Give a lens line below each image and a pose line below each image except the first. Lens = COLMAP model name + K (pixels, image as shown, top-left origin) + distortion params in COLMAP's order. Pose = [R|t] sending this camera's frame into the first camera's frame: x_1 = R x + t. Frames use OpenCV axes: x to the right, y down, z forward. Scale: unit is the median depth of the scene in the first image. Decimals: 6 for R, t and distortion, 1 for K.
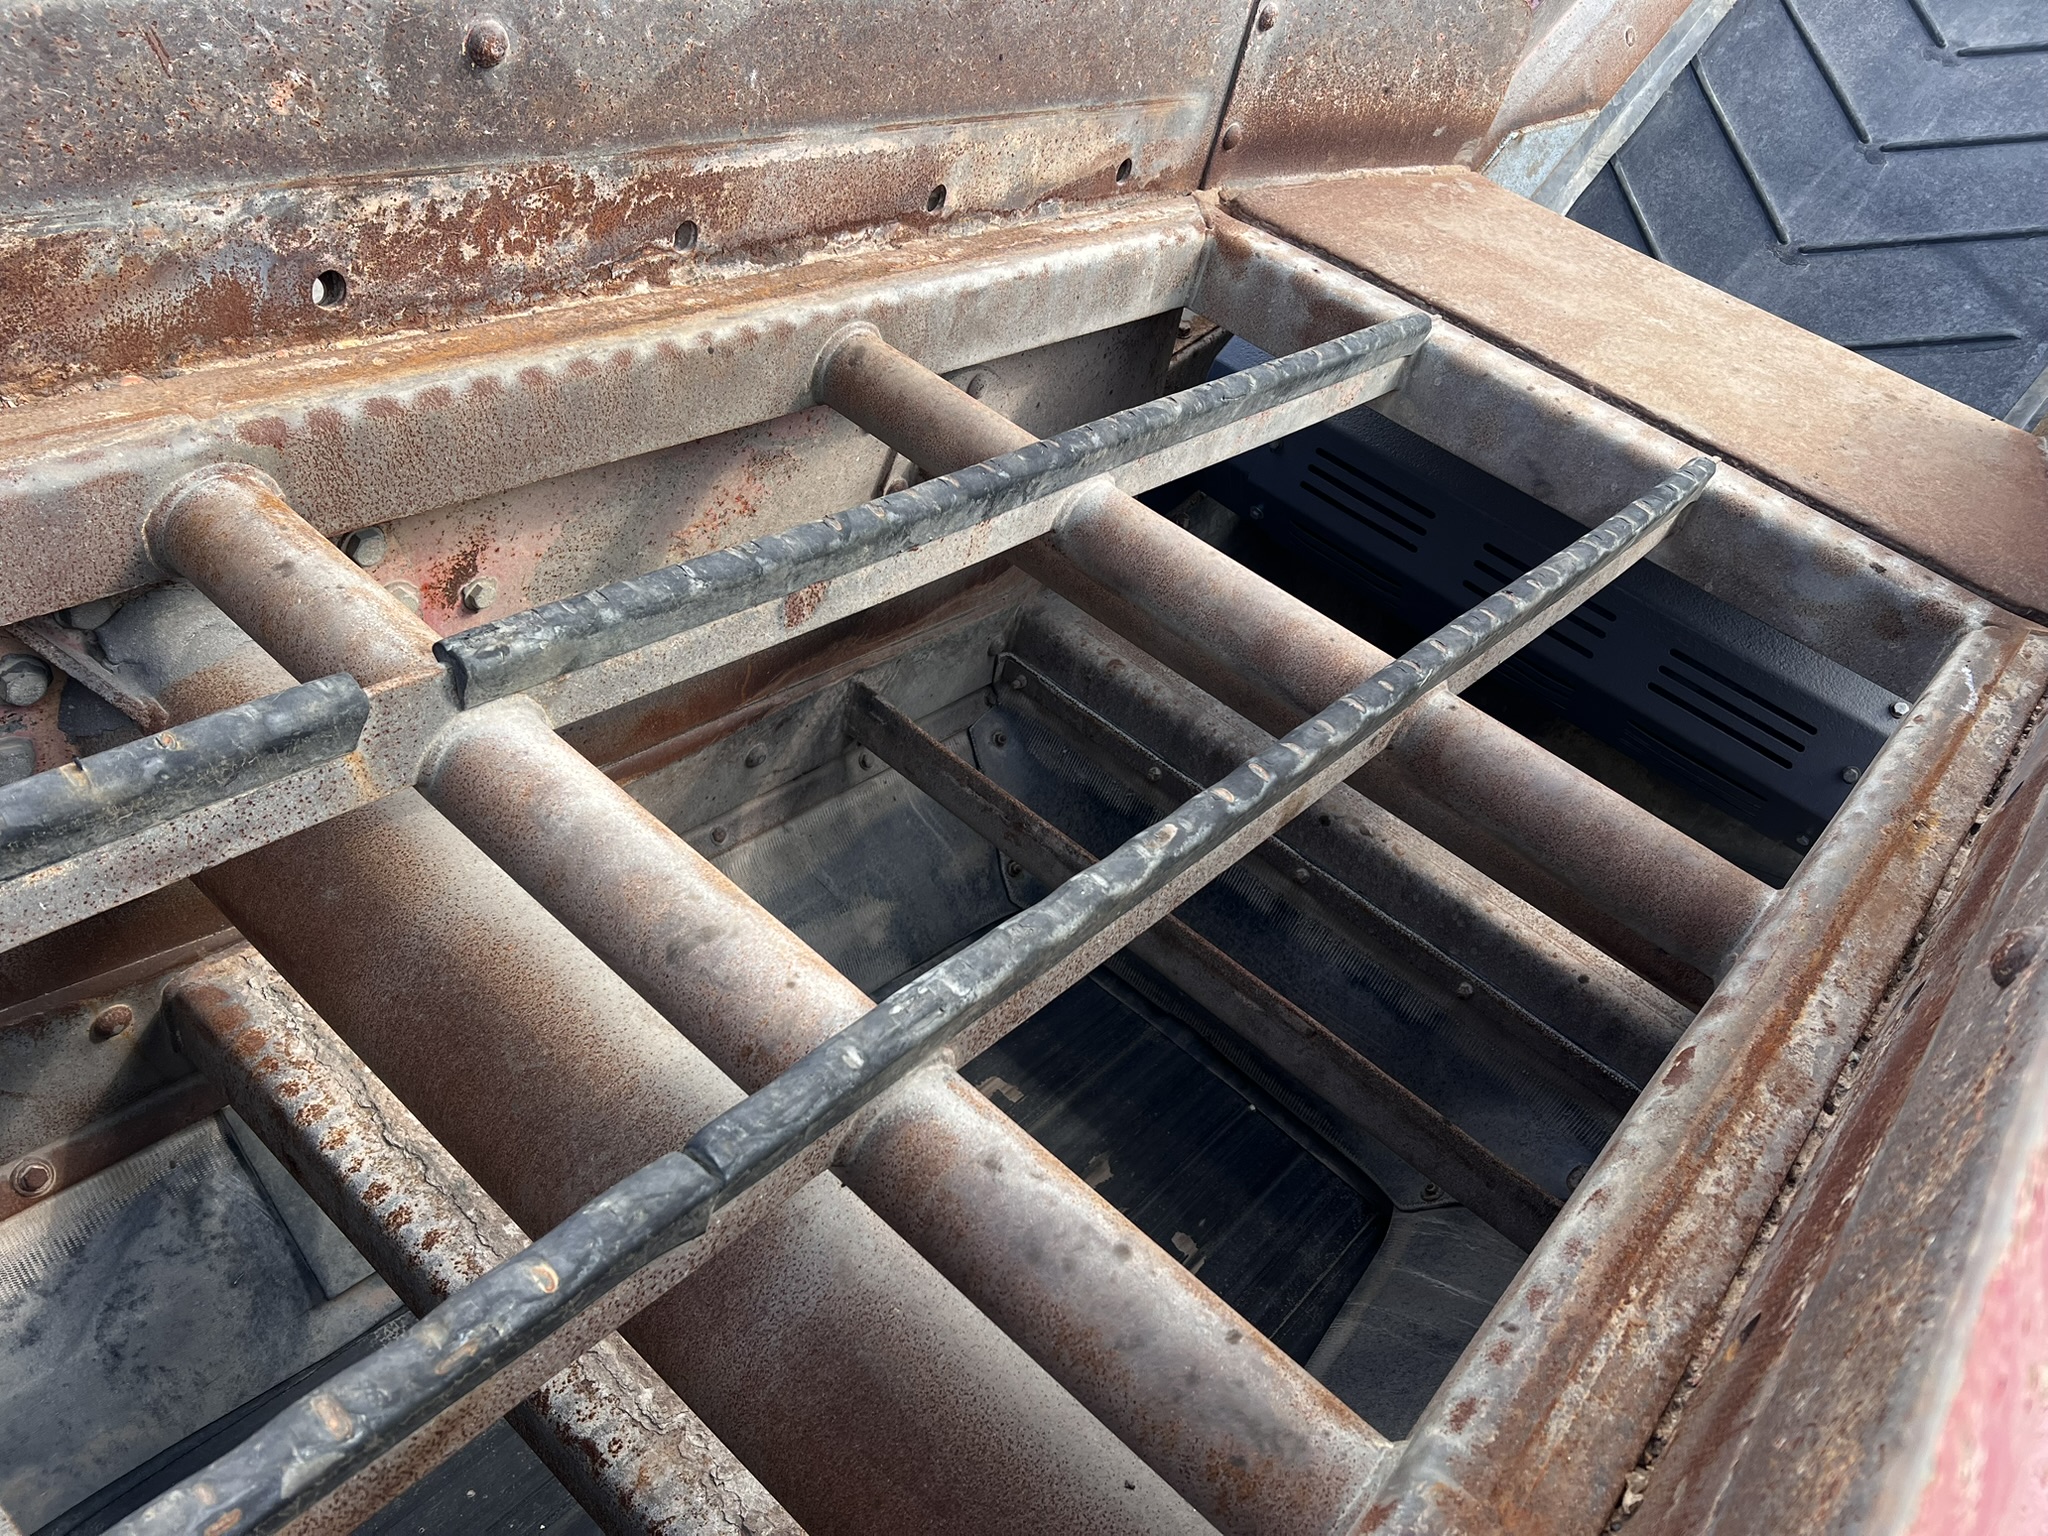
lens RADIAL K [[1548.8, 0, 1027.4], [0, 1548.8, 781.8], [0, 0, 1]] dist [0.031629, -0.041729]
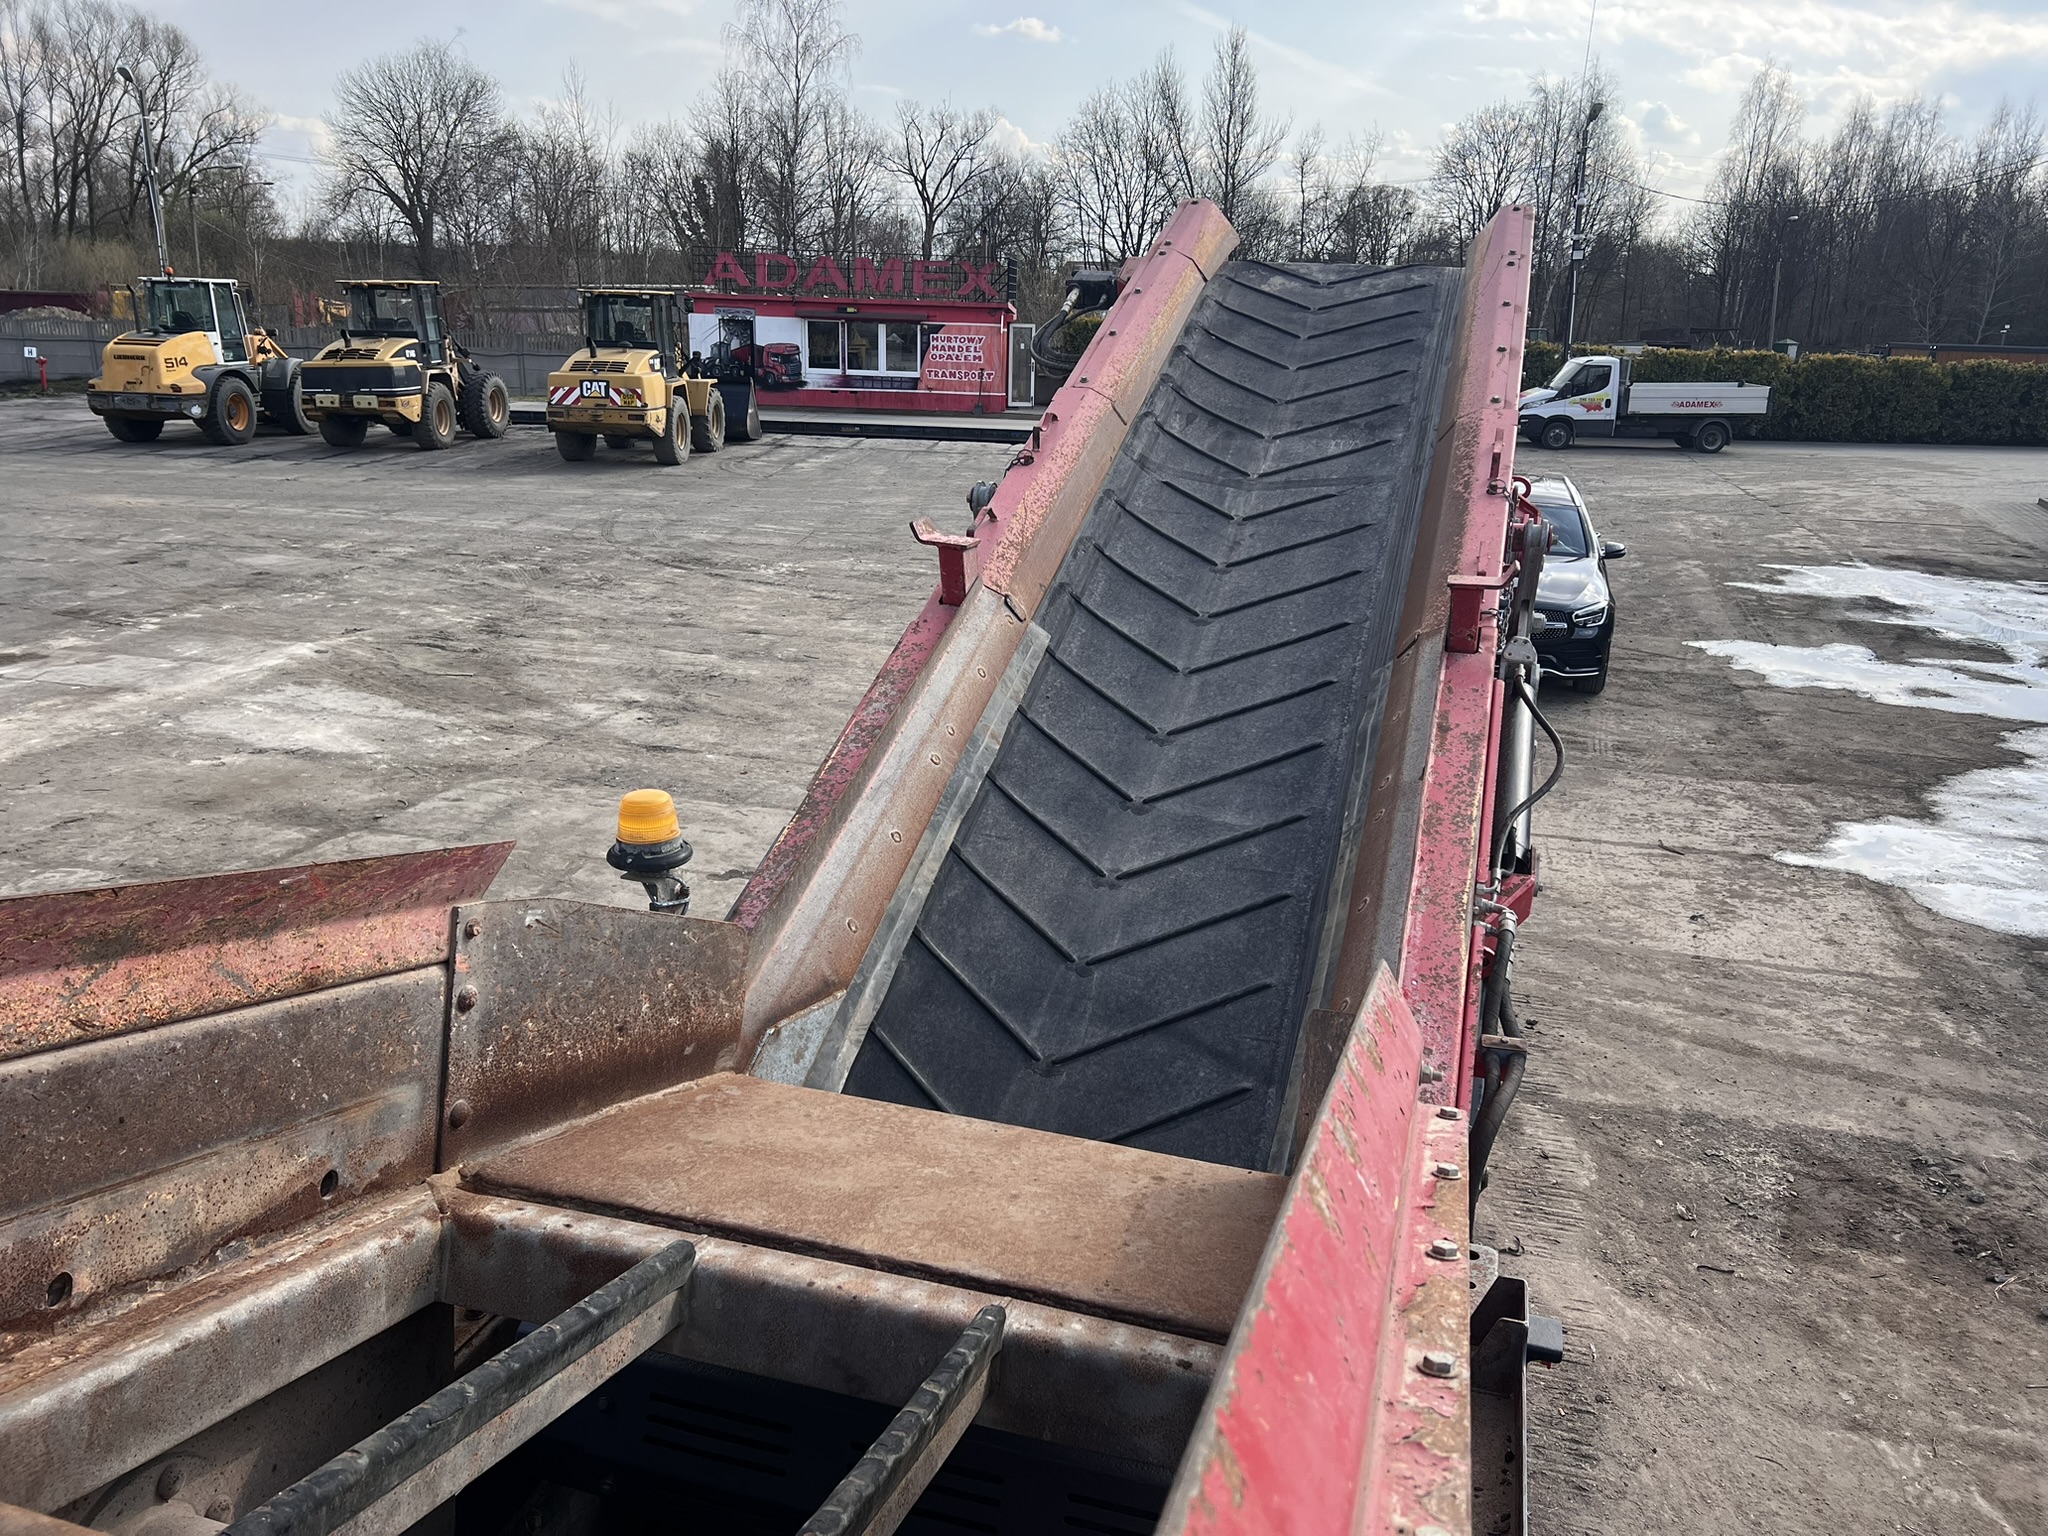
lens RADIAL K [[1548.8, 0, 1027.4], [0, 1548.8, 781.8], [0, 0, 1]] dist [0.031629, -0.041729]
pose [[0.904194, -0.178308, 0.388123, 0.120957], [0.354663, 0.819788, -0.449623, -0.028017], [-0.238007, 0.544200, 0.804487, 0.033250]]
